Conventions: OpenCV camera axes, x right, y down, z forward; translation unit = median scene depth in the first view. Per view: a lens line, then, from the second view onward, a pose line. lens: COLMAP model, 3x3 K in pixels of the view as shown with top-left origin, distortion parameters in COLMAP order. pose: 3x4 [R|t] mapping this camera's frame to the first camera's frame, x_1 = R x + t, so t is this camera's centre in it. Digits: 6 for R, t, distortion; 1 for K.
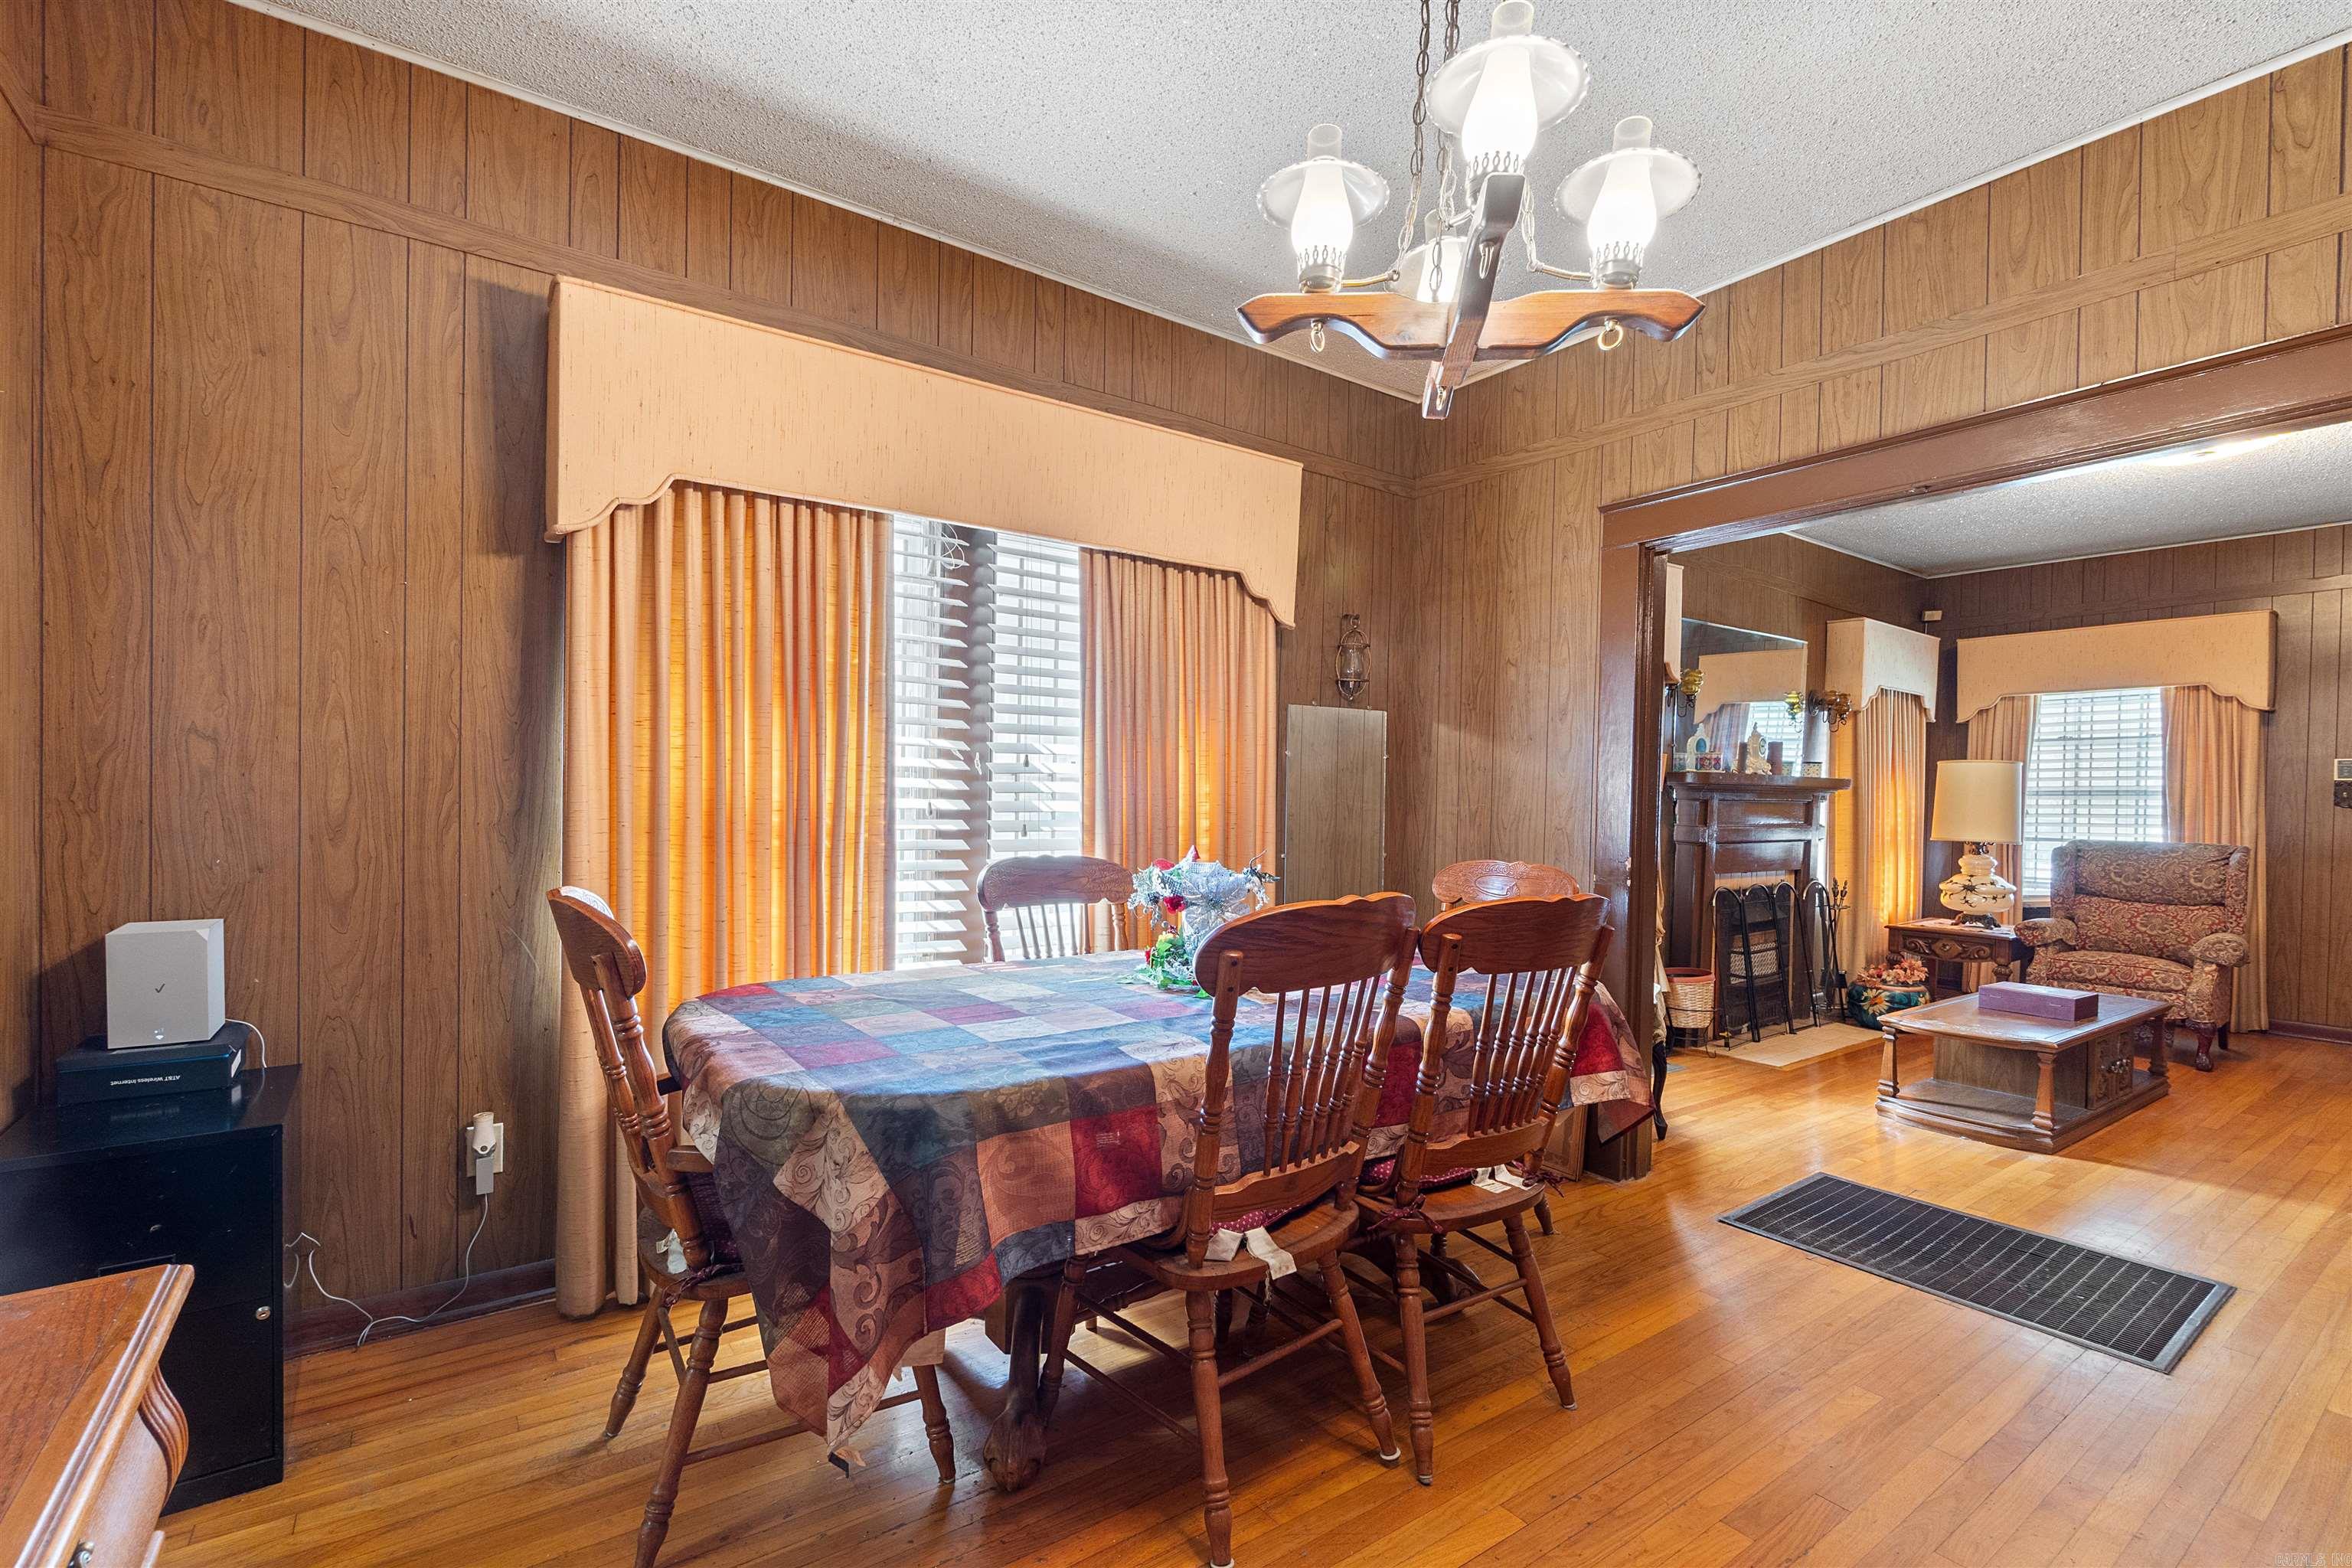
lens RADIAL K [[1047.6, 0, 1158.4], [0, 1047.6, 806.2], [0, 0, 1]] dist [0.001503, 0.000944]
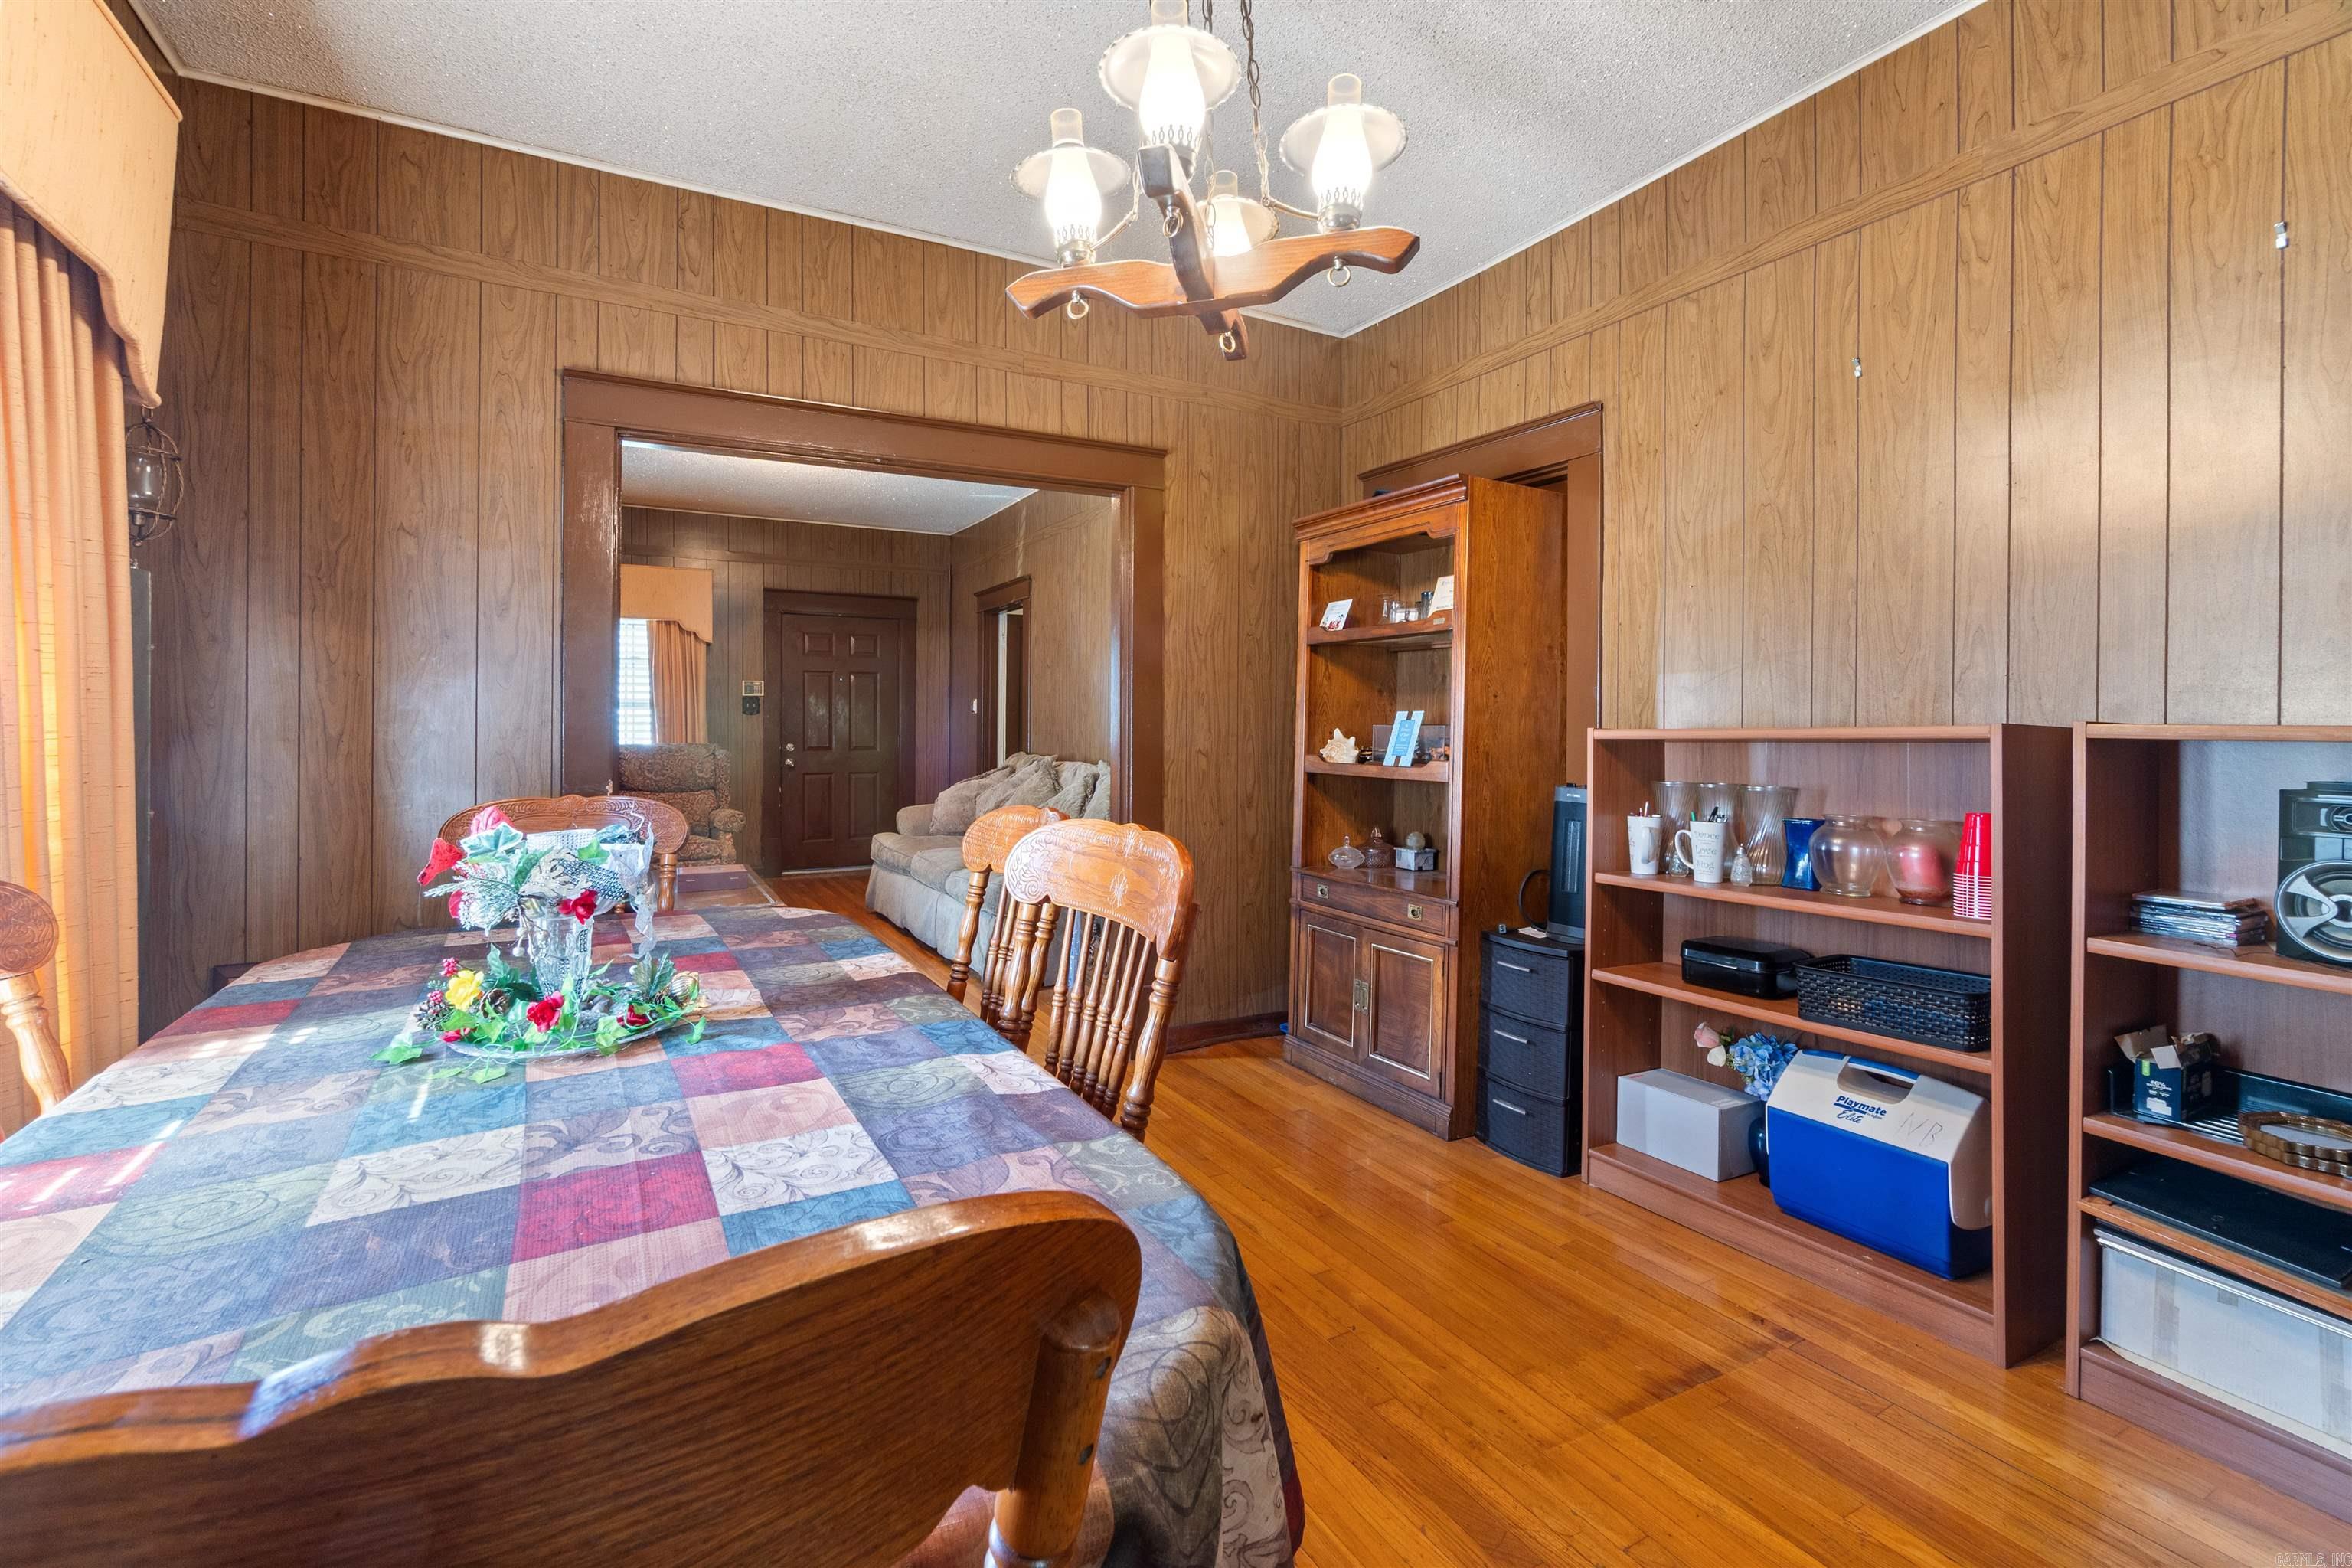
lens RADIAL K [[1040.3, 0, 1168.0], [0, 1040.3, 719.4], [0, 0, 1]] dist [0.000157, 0.000161]
pose [[0.105744, -0.016475, 0.994257, -0.229992], [0.013234, 0.999798, 0.015159, -0.006164], [-0.994305, 0.011555, 0.105940, 0.273980]]
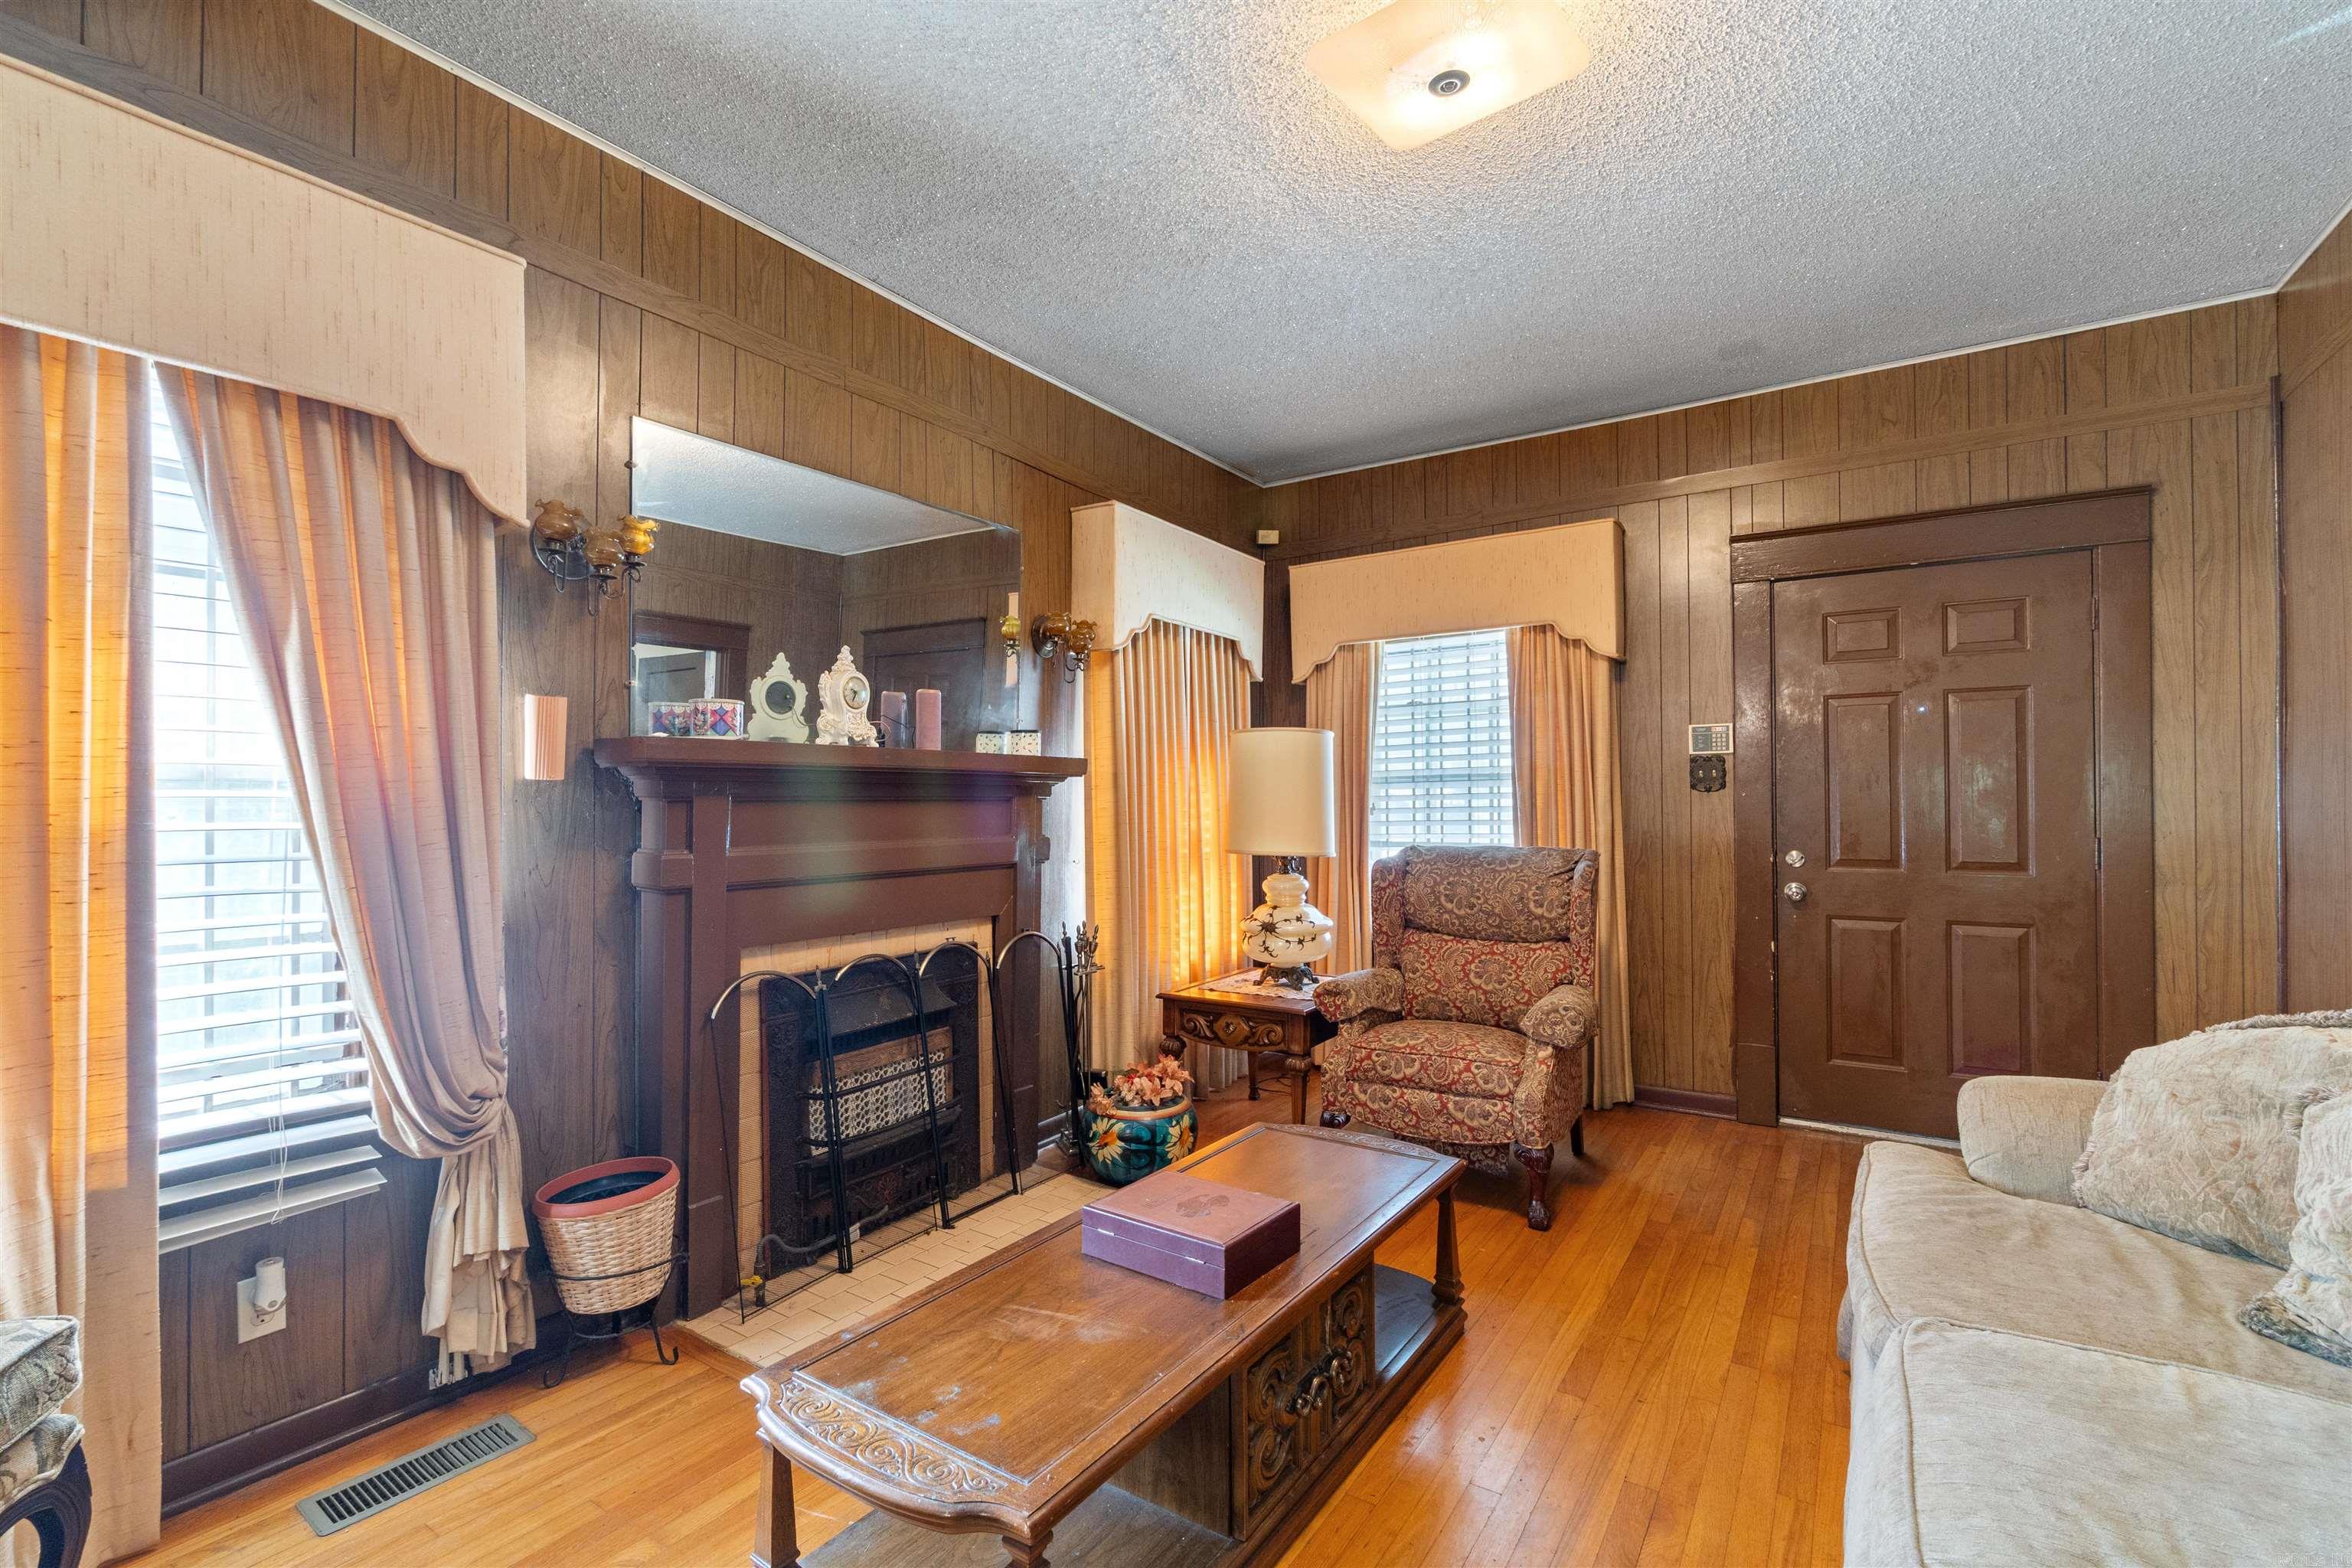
lens RADIAL K [[1026.3, 0, 1167.2], [0, 1026.3, 786.7], [0, 0, 1]] dist [-0.002998, 0.000292]
pose [[0.937664, -0.016500, 0.347150, 0.527376], [0.025263, 0.999466, -0.020732, 0.003573], [-0.346623, 0.028210, 0.937580, 0.455580]]
